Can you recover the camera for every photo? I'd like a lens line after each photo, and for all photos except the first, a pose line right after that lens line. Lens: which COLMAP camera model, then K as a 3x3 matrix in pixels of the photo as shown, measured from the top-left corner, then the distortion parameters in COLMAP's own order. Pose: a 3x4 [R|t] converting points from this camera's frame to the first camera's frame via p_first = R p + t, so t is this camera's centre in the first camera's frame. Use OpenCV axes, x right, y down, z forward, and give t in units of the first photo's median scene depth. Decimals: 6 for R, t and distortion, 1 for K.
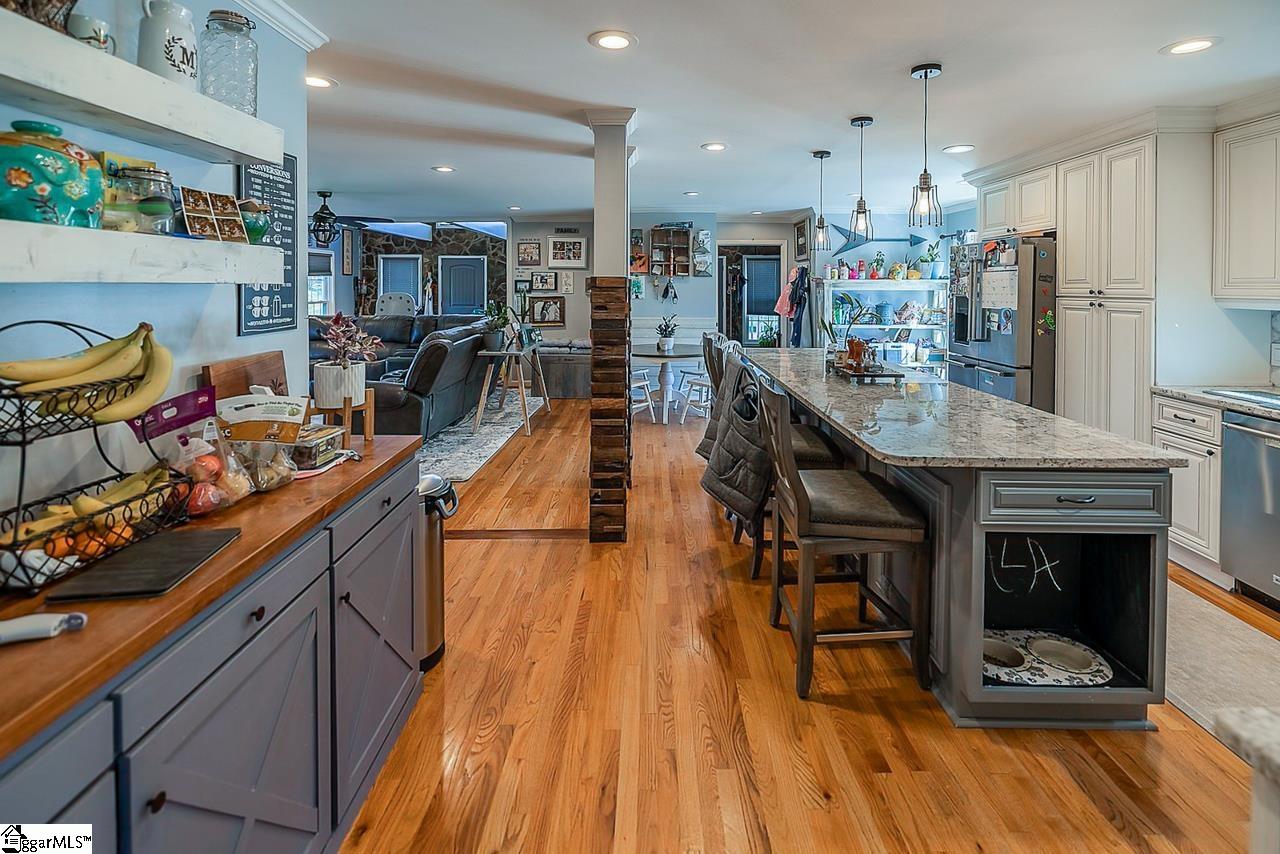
lens RADIAL K [[569.5, 0, 634.2], [0, 569.5, 287.6], [0, 0, 1]] dist [0.001355, 0.000232]
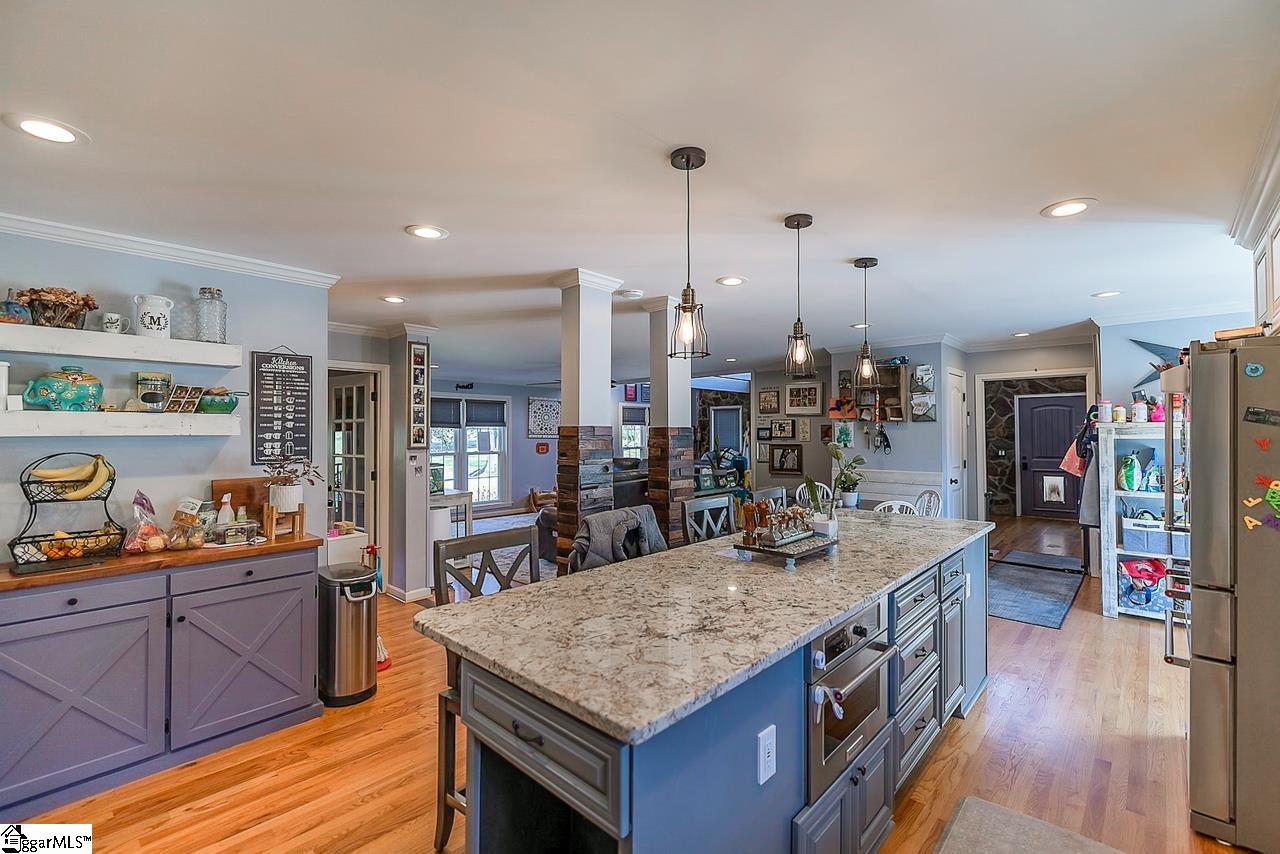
lens RADIAL K [[537.9, 0, 629.4], [0, 537.9, 418.9], [0, 0, 1]] dist [0.001554, 0.000190]
pose [[0.744401, -0.022612, -0.667349, 0.317021], [0.003046, 0.999531, -0.030470, -0.000639], [0.667725, 0.020649, 0.744121, 0.136384]]
